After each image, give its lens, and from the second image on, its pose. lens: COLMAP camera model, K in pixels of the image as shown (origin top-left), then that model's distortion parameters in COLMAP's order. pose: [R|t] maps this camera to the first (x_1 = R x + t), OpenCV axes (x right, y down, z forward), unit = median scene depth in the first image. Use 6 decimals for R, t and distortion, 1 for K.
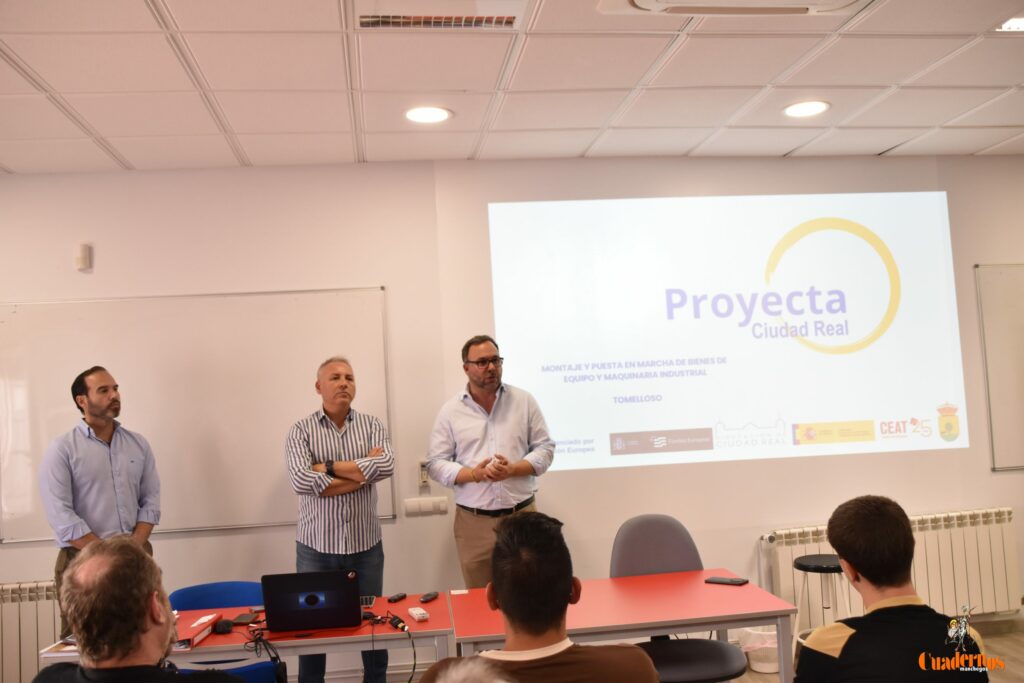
lens RADIAL K [[947.6, 0, 494.3], [0, 947.6, 344.4], [0, 0, 1]] dist [-0.054983, 0.000000]
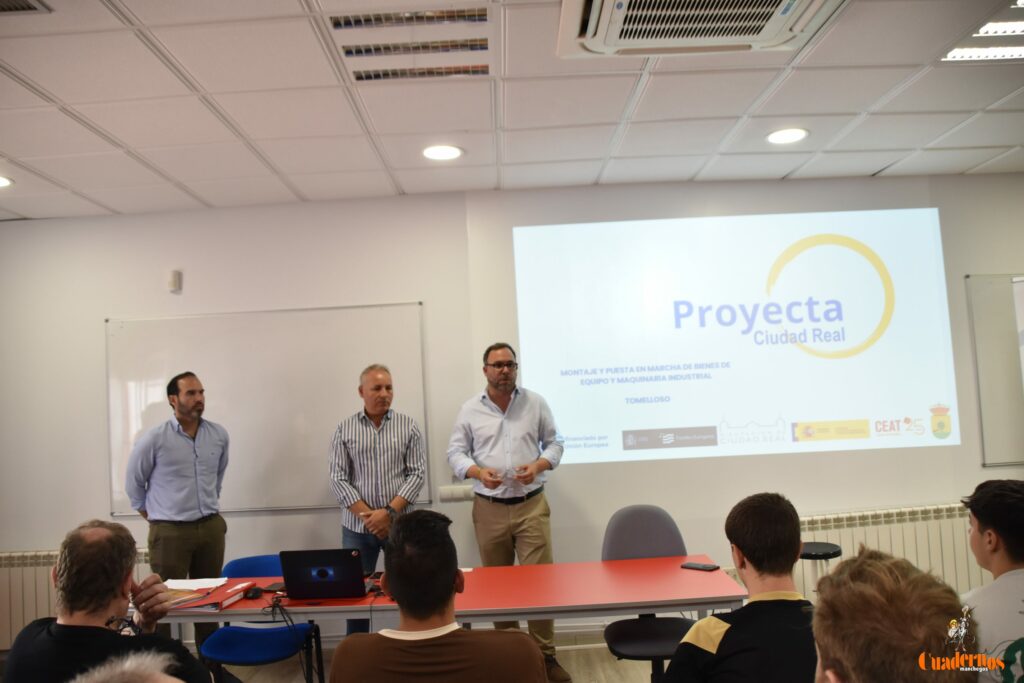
lens RADIAL K [[826.9, 0, 495.0], [0, 826.9, 344.4], [0, 0, 1]] dist [-0.117778, 0.060836]
pose [[0.991950, -0.006325, -0.126476, 0.098907], [0.005655, 0.999968, -0.005656, -0.003330], [0.126507, 0.004895, 0.991954, 0.016382]]
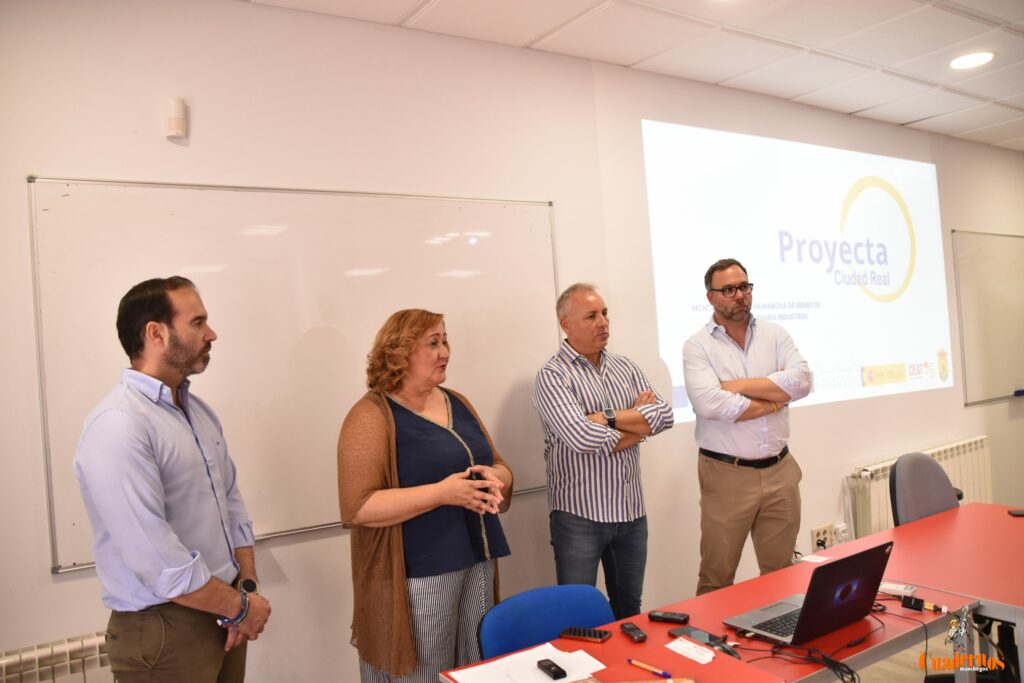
lens RADIAL K [[826.9, 0, 506.0], [0, 826.9, 336.8], [0, 0, 1]] dist [-0.117778, 0.060836]
pose [[0.895476, 0.005029, 0.445082, -0.467933], [-0.008316, 0.999951, 0.005433, 0.051630], [-0.445033, -0.008566, 0.895473, 0.382652]]
